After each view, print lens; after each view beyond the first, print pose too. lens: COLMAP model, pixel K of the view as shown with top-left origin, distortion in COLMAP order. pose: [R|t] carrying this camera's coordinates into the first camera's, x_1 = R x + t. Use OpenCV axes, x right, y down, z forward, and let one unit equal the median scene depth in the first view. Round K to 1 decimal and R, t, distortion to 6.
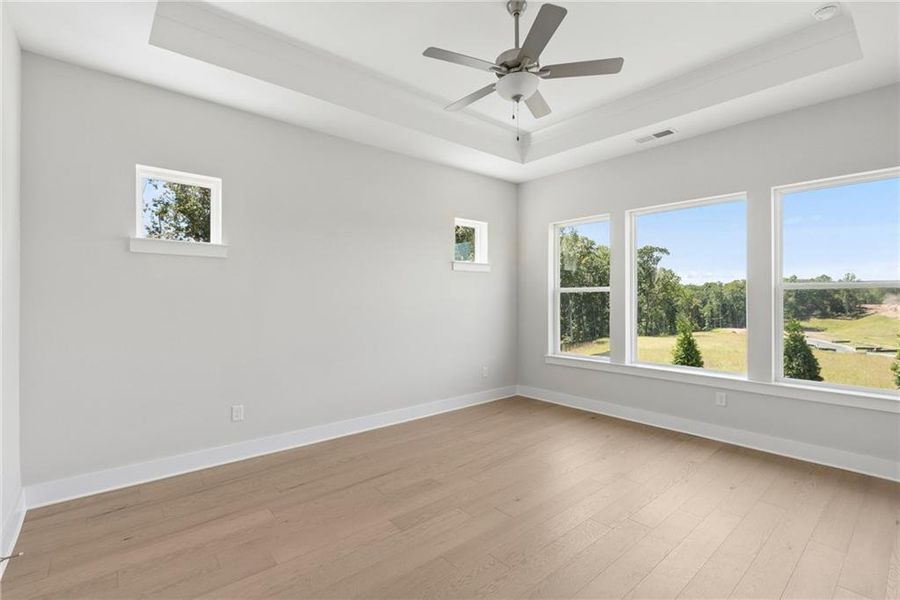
lens RADIAL K [[415.3, 0, 448.9], [0, 415.3, 294.7], [0, 0, 1]] dist [-0.012084, 0.000611]
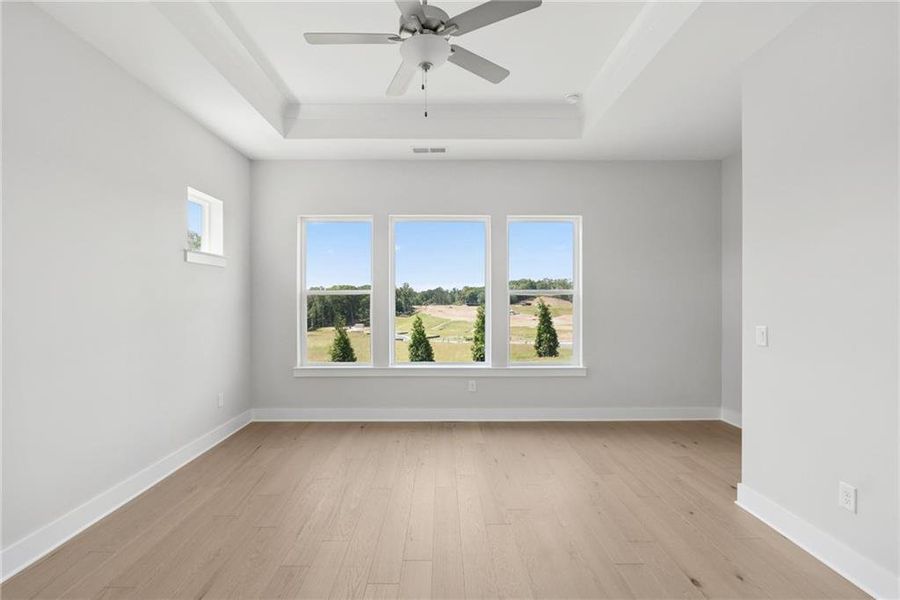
lens RADIAL K [[415.3, 0, 449.1], [0, 415.3, 301.8], [0, 0, 1]] dist [-0.012084, 0.000611]
pose [[0.640735, -0.001863, 0.767760, -0.238099], [-0.005647, 0.999959, 0.007138, 0.000752], [-0.767741, -0.008909, 0.640698, 0.218576]]
